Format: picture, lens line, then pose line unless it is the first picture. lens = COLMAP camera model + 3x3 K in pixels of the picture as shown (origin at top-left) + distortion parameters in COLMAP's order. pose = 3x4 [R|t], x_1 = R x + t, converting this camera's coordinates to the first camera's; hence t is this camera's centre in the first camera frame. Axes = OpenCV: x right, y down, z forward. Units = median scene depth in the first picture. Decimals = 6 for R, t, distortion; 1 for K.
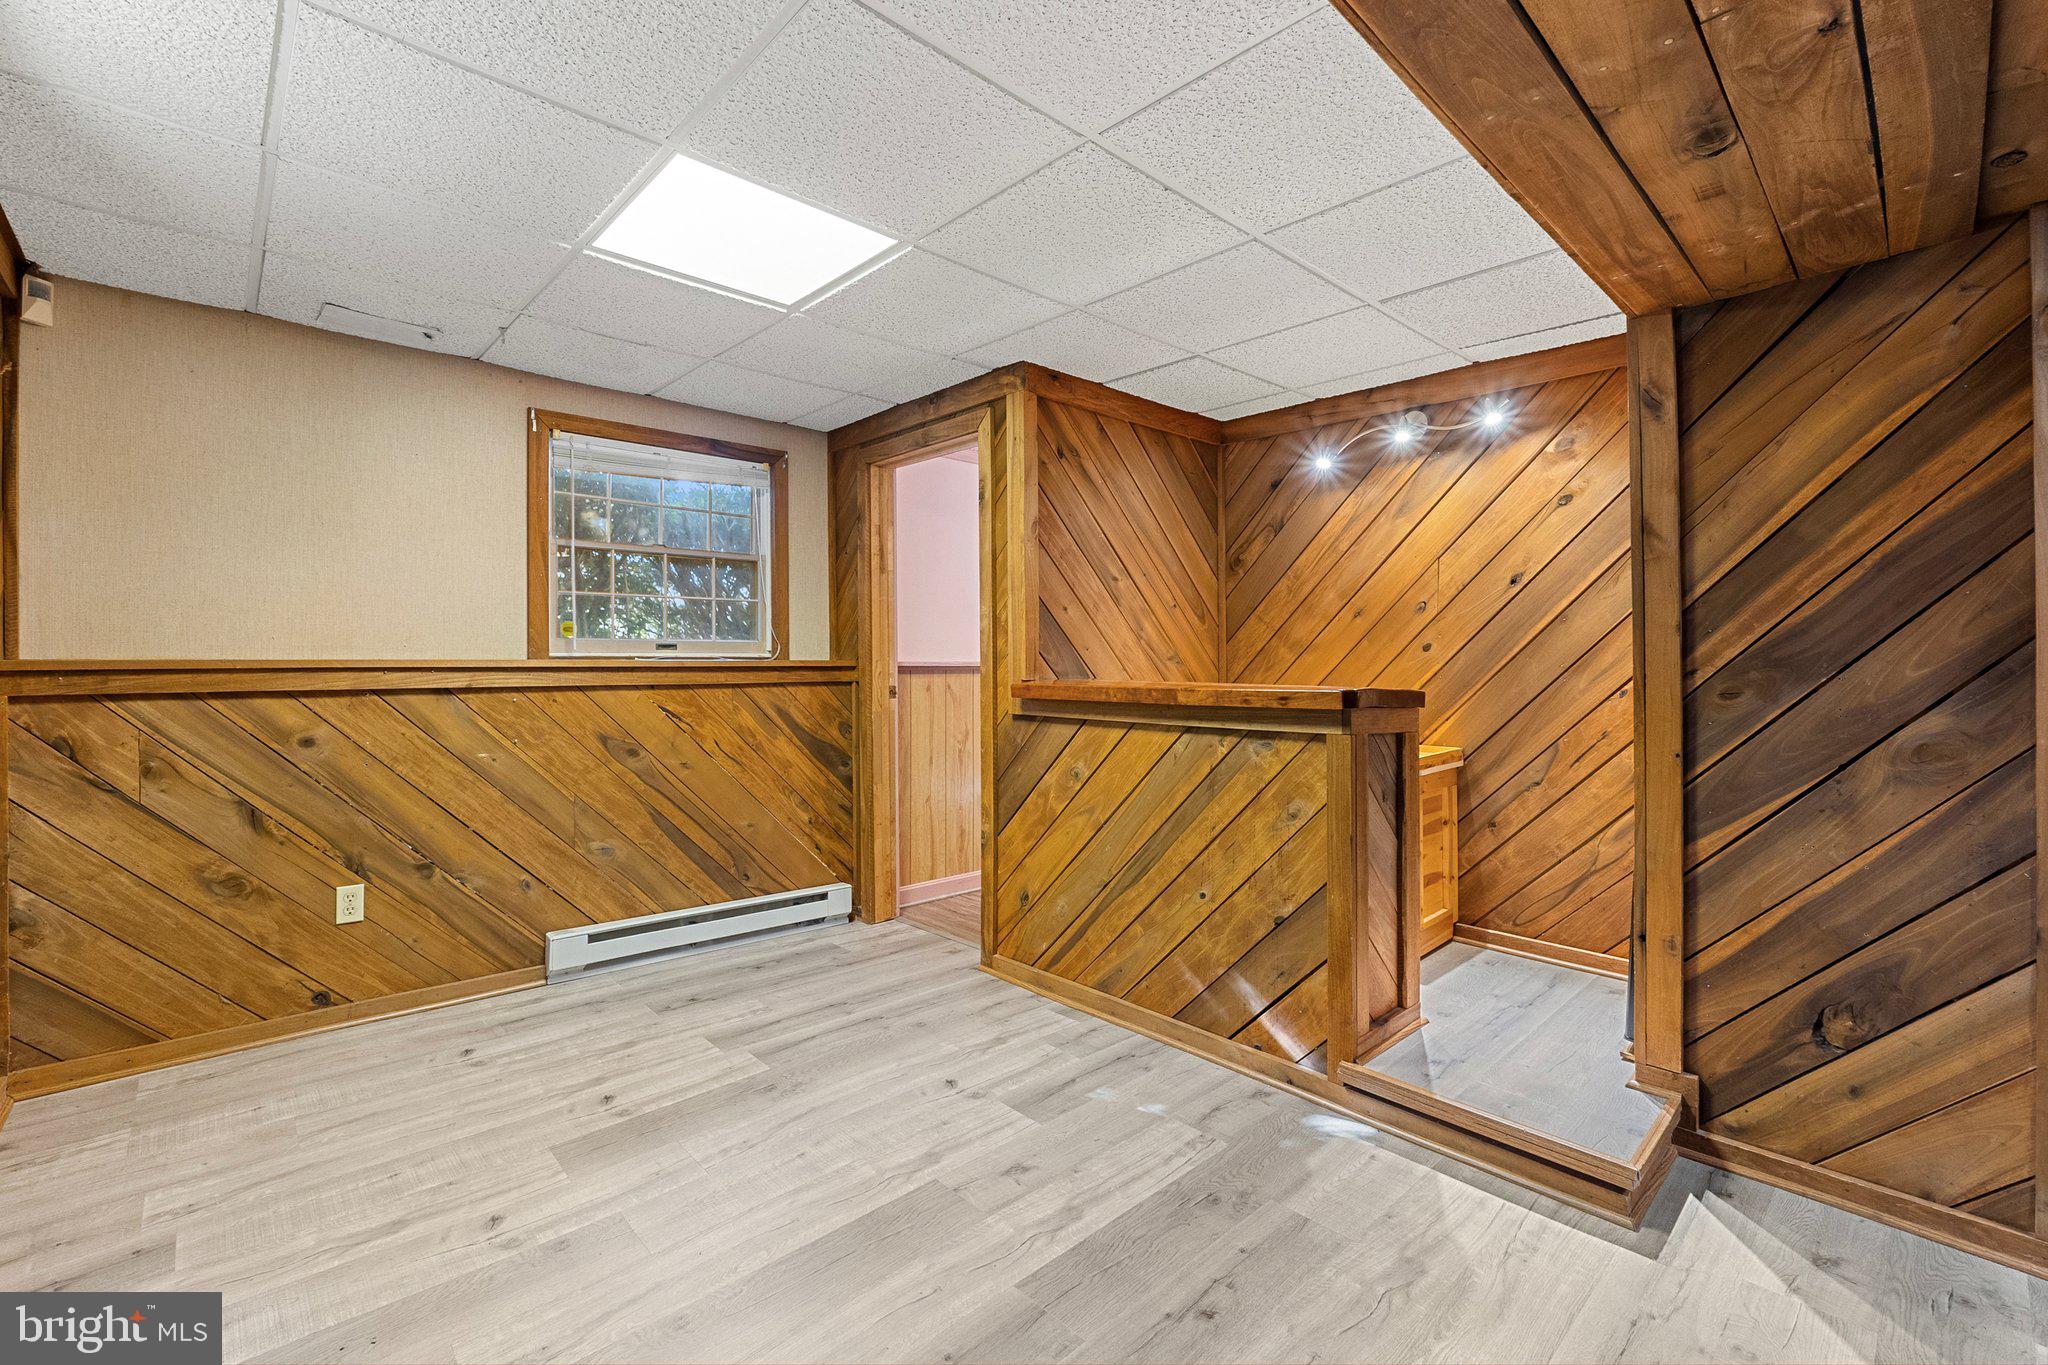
lens RADIAL K [[875.4, 0, 1020.5], [0, 875.4, 662.7], [0, 0, 1]] dist [-0.002105, -0.000017]
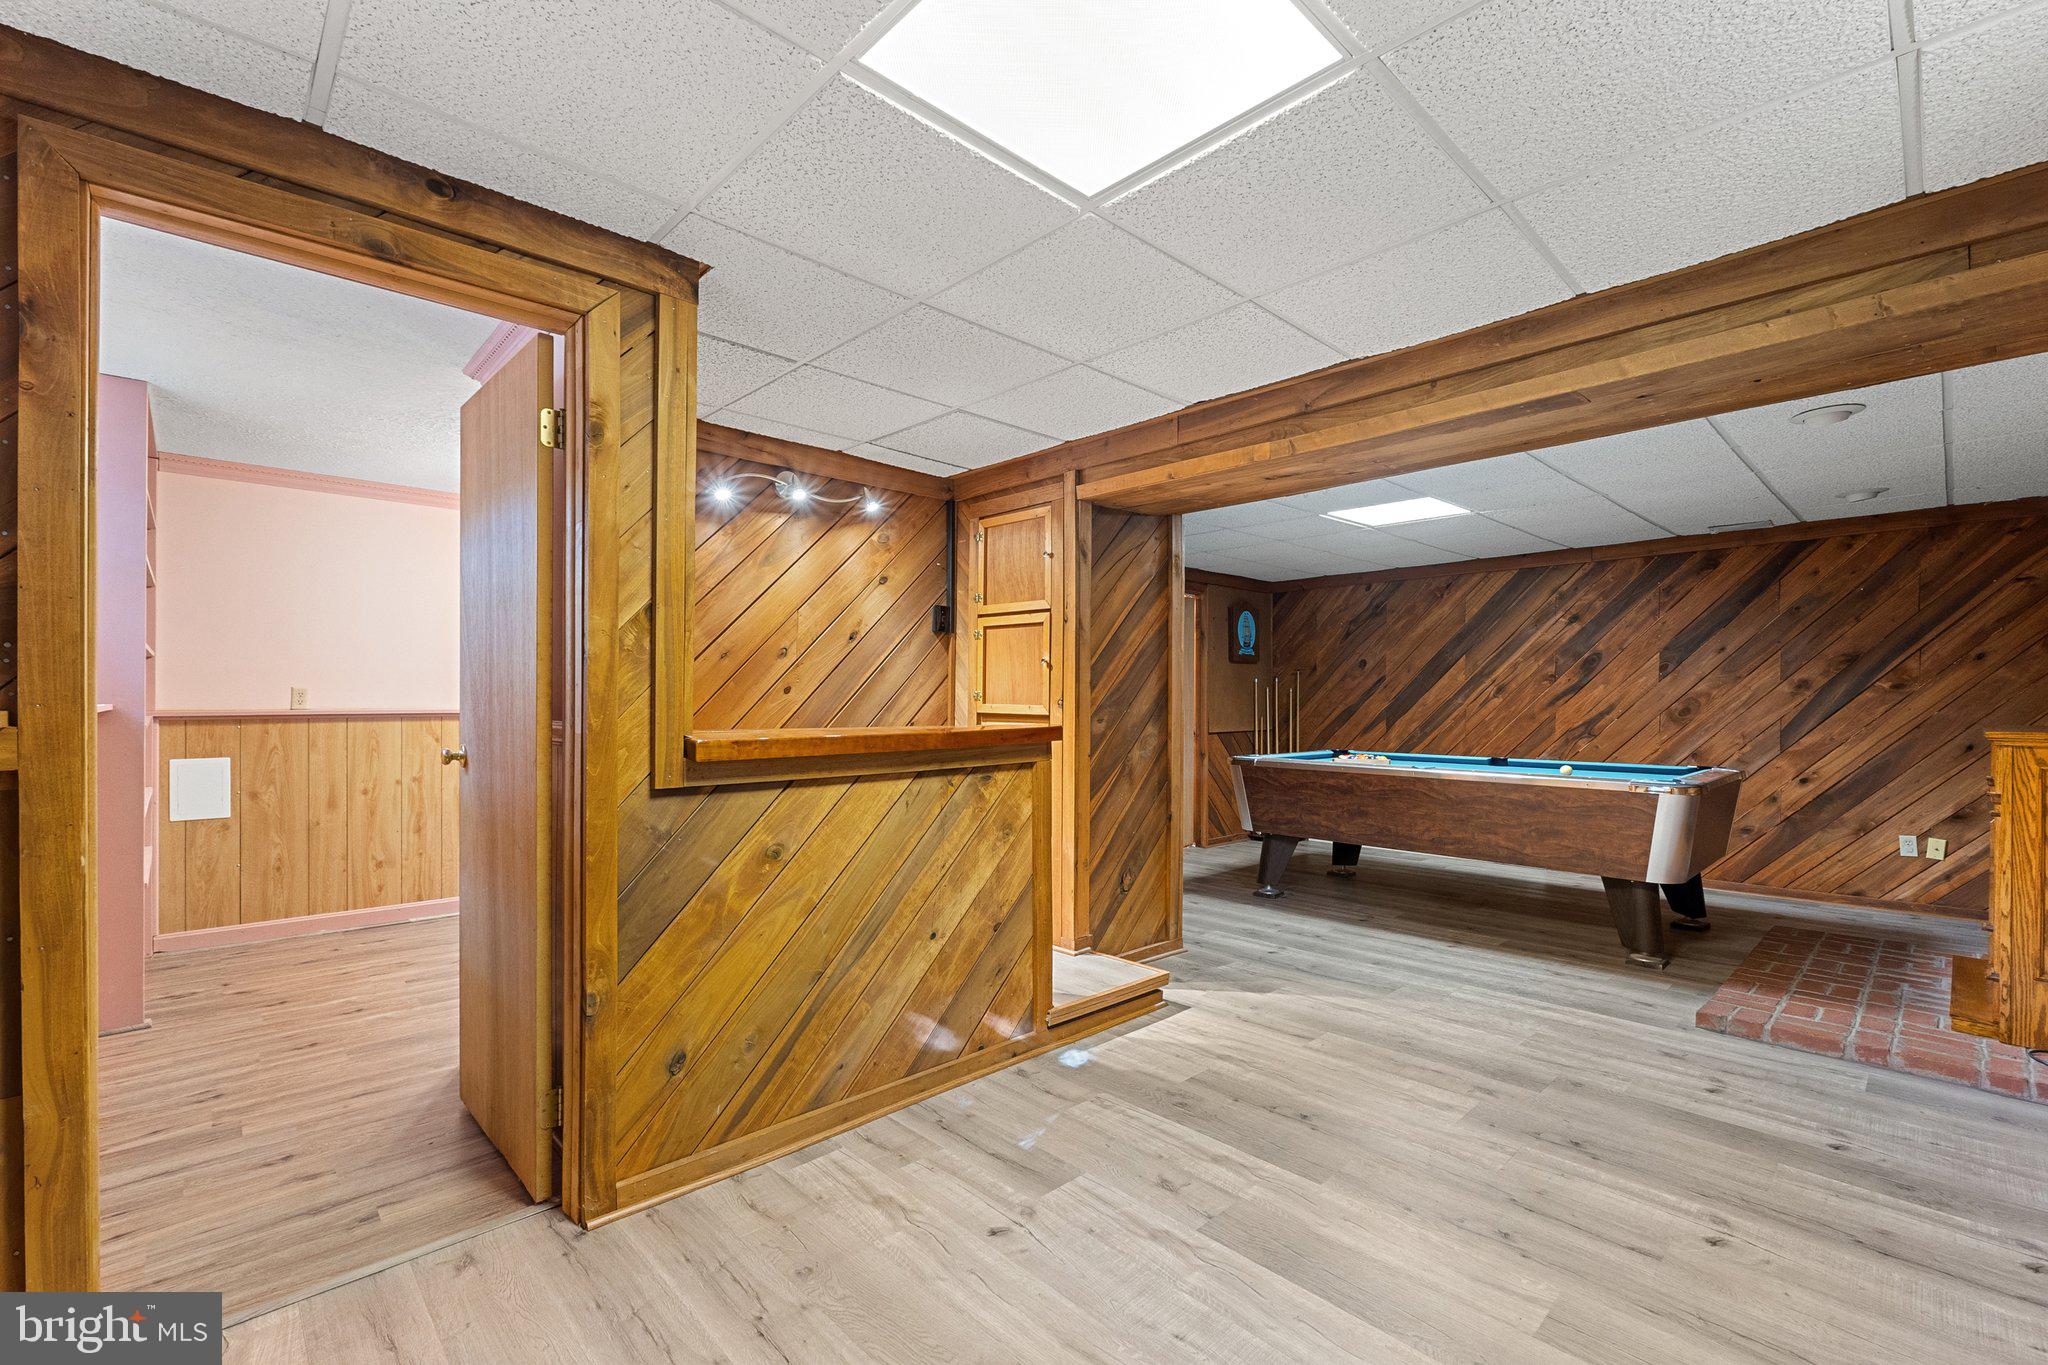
lens RADIAL K [[899.3, 0, 1022.9], [0, 899.3, 700.7], [0, 0, 1]] dist [-0.001436, 0.000259]
pose [[-0.014655, -0.005546, 0.999877, -0.711264], [0.003234, 0.999979, 0.005594, -0.009979], [-0.999887, 0.003316, -0.014637, 0.776126]]
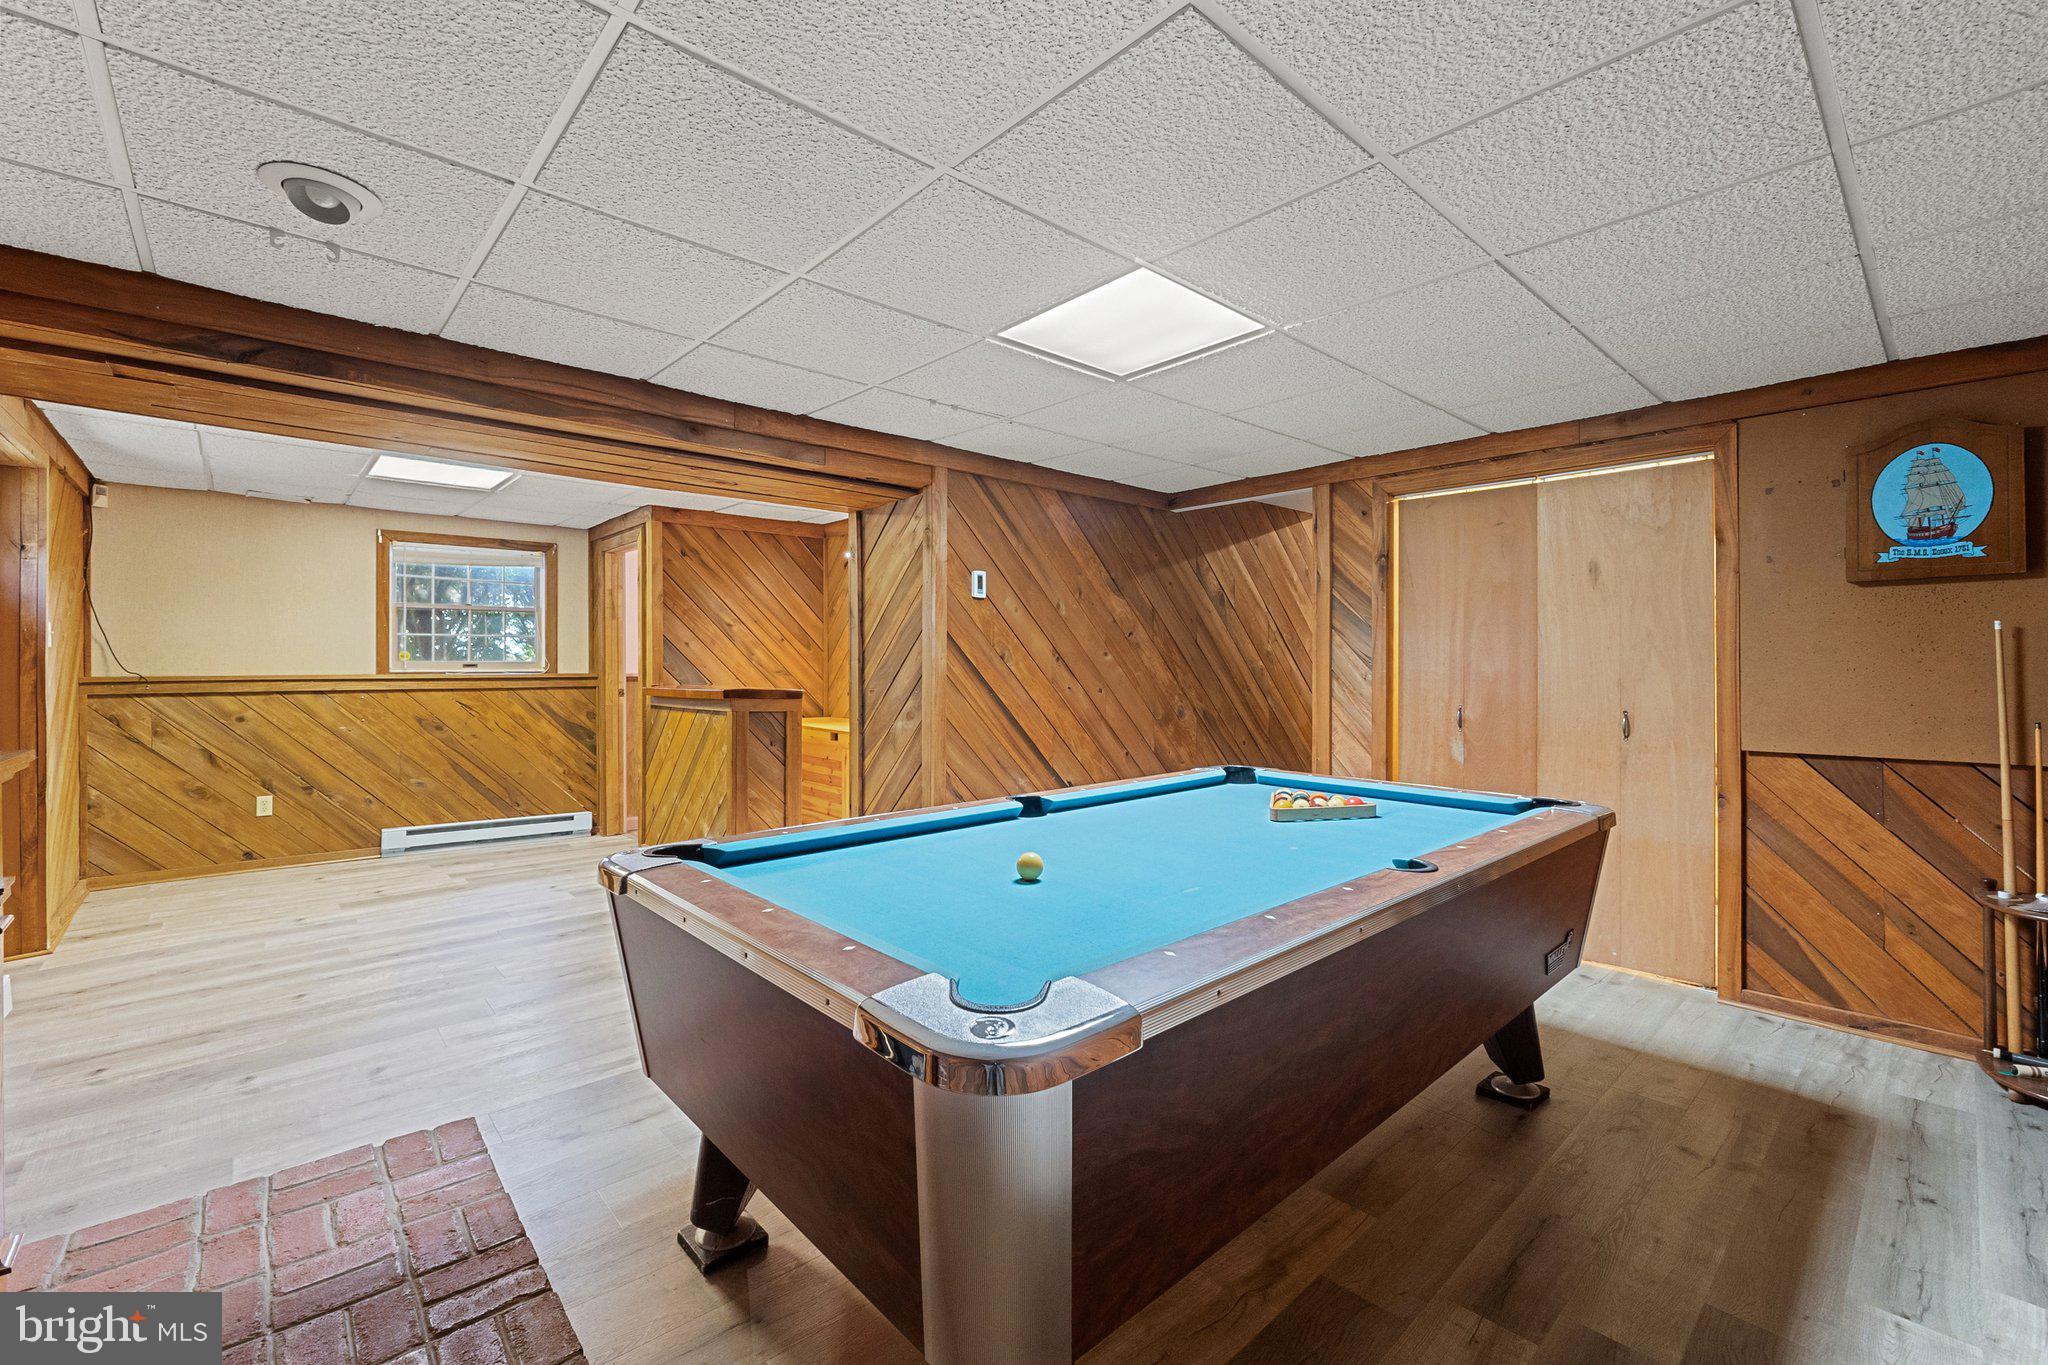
lens RADIAL K [[855.8, 0, 1015.4], [0, 855.8, 665.4], [0, 0, 1]] dist [-0.000333, -0.000155]
pose [[0.999890, -0.002838, -0.014545, 0.776399], [0.002793, 0.999991, -0.003124, -0.013113], [0.014554, 0.003083, 0.999889, -0.723193]]
